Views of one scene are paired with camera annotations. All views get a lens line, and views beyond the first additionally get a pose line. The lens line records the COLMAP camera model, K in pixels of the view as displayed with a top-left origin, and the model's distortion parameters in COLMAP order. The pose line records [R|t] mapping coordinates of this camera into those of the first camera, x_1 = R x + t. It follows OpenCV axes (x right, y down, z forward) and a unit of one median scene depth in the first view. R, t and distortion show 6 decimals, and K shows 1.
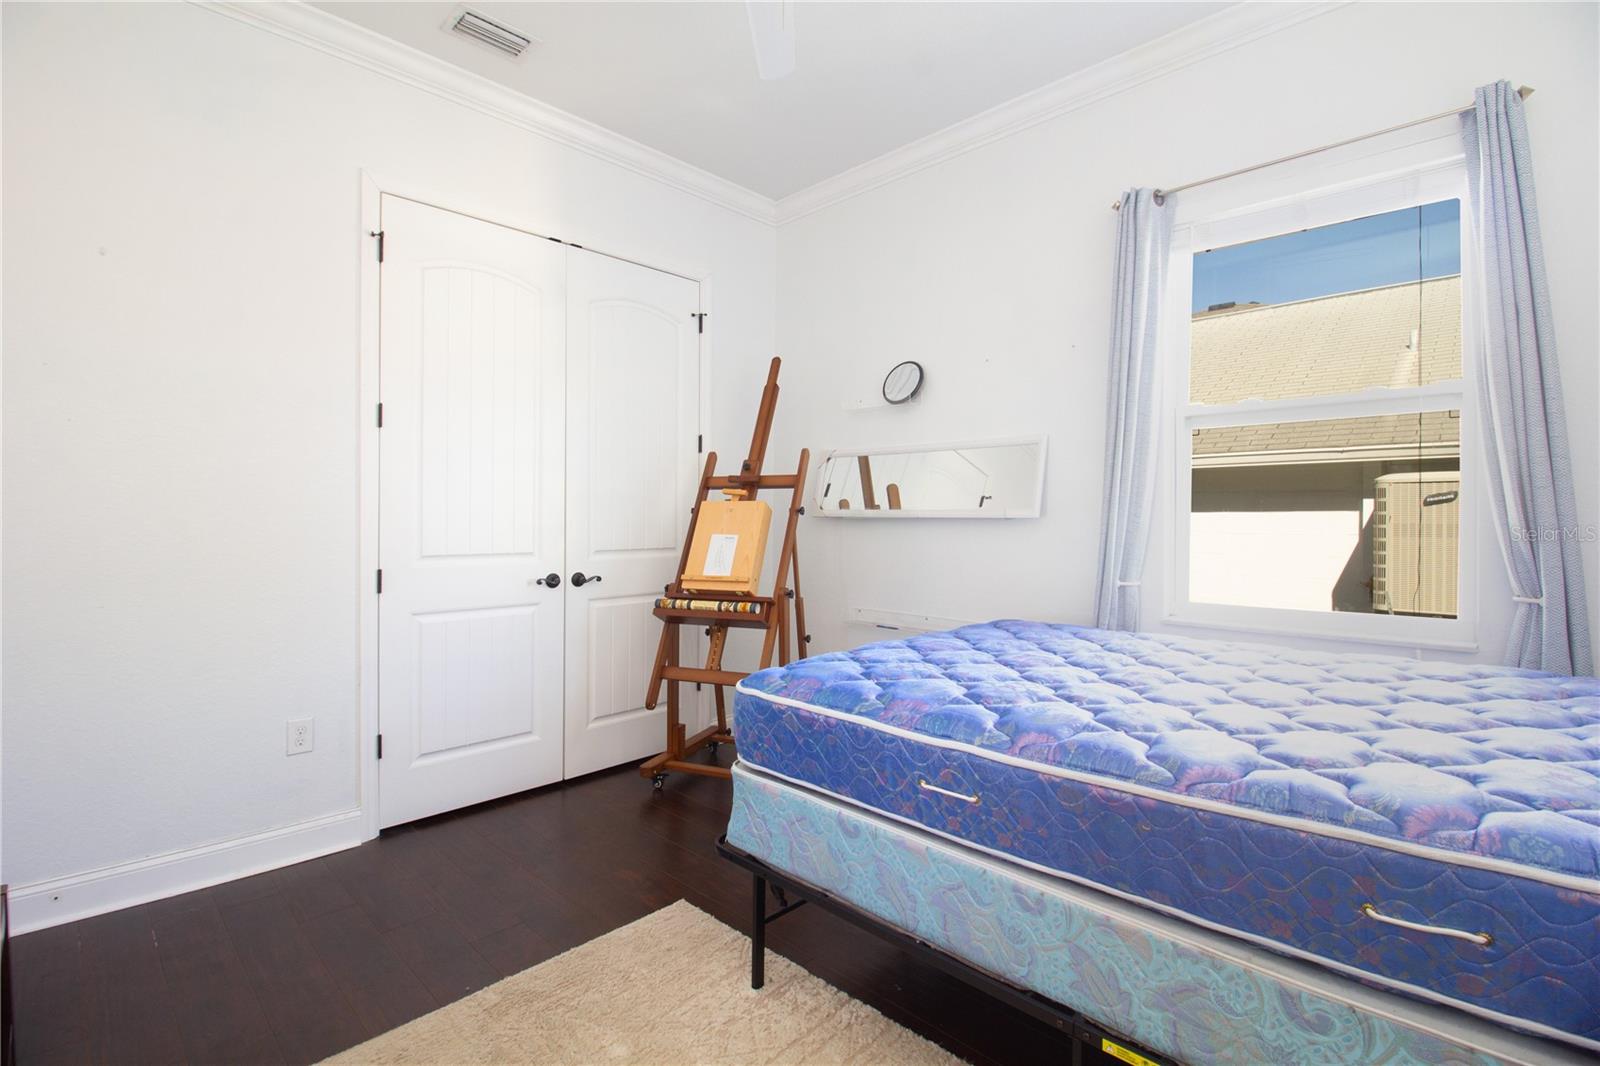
lens RADIAL K [[739.0, 0, 801.4], [0, 739.0, 517.6], [0, 0, 1]] dist [-0.003767, -0.000488]
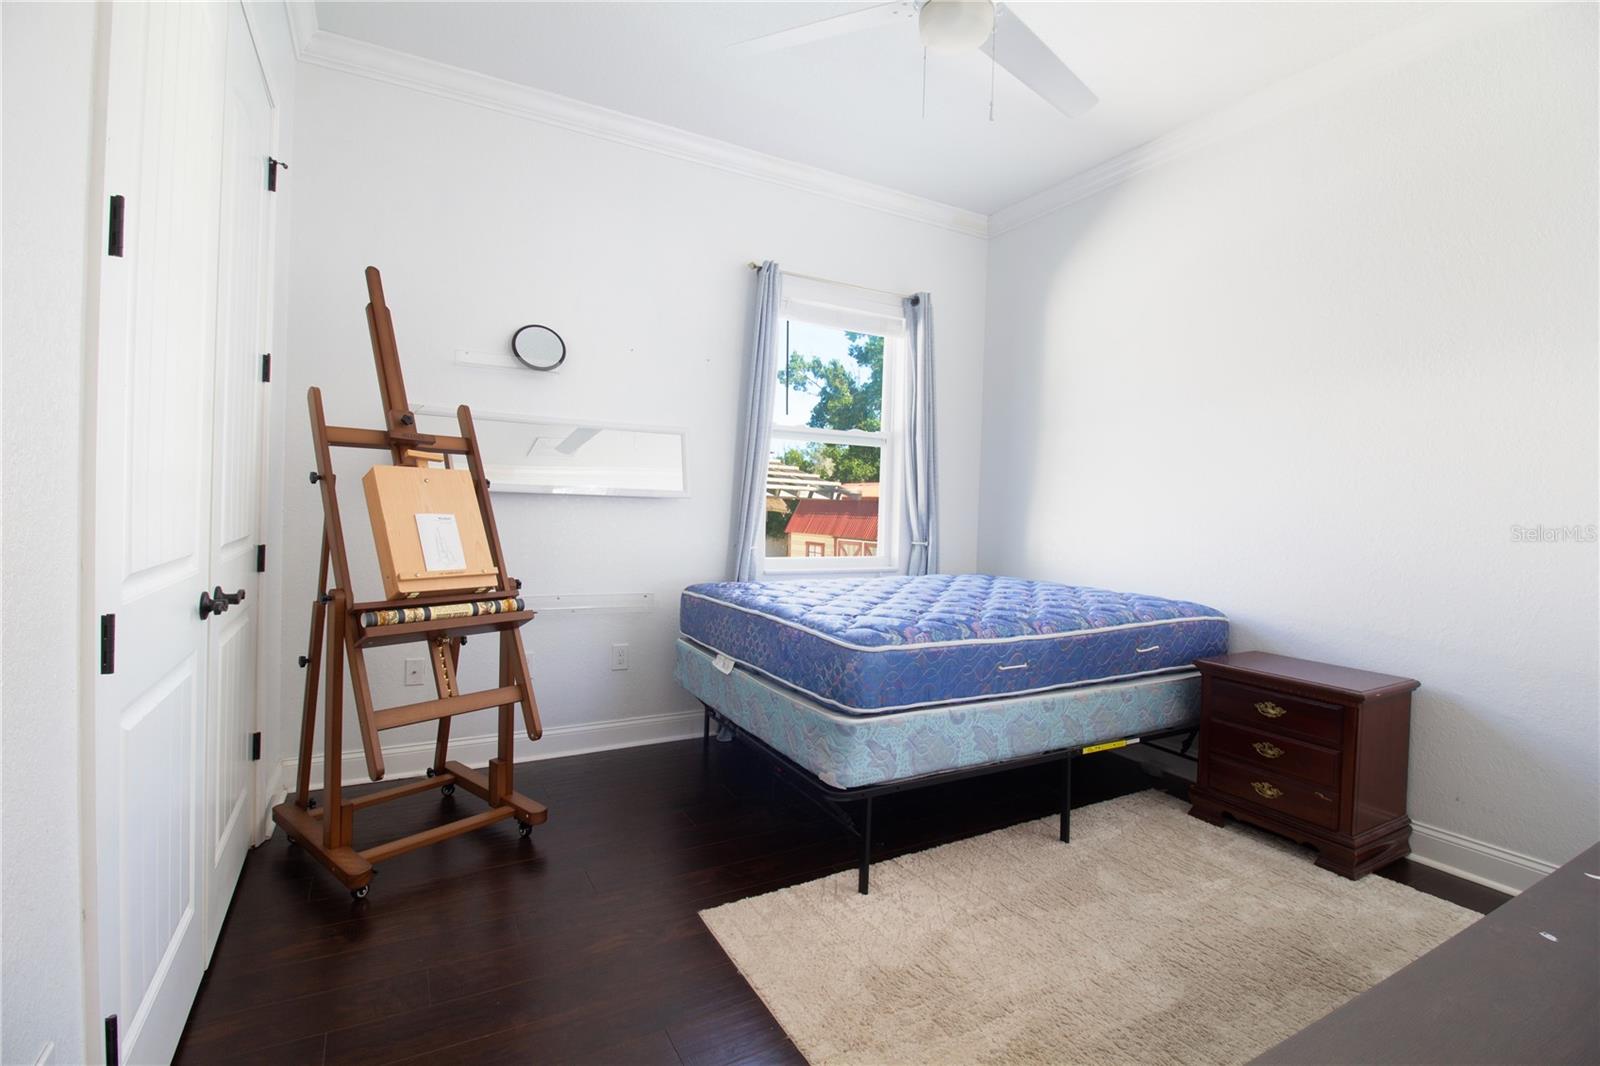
lens RADIAL K [[739.0, 0, 801.3], [0, 739.0, 529.5], [0, 0, 1]] dist [-0.003767, -0.000488]
pose [[0.282832, -0.025748, 0.958824, -0.725247], [-0.025902, 0.999070, 0.034469, 0.004211], [-0.958820, -0.034584, 0.281902, 0.462645]]
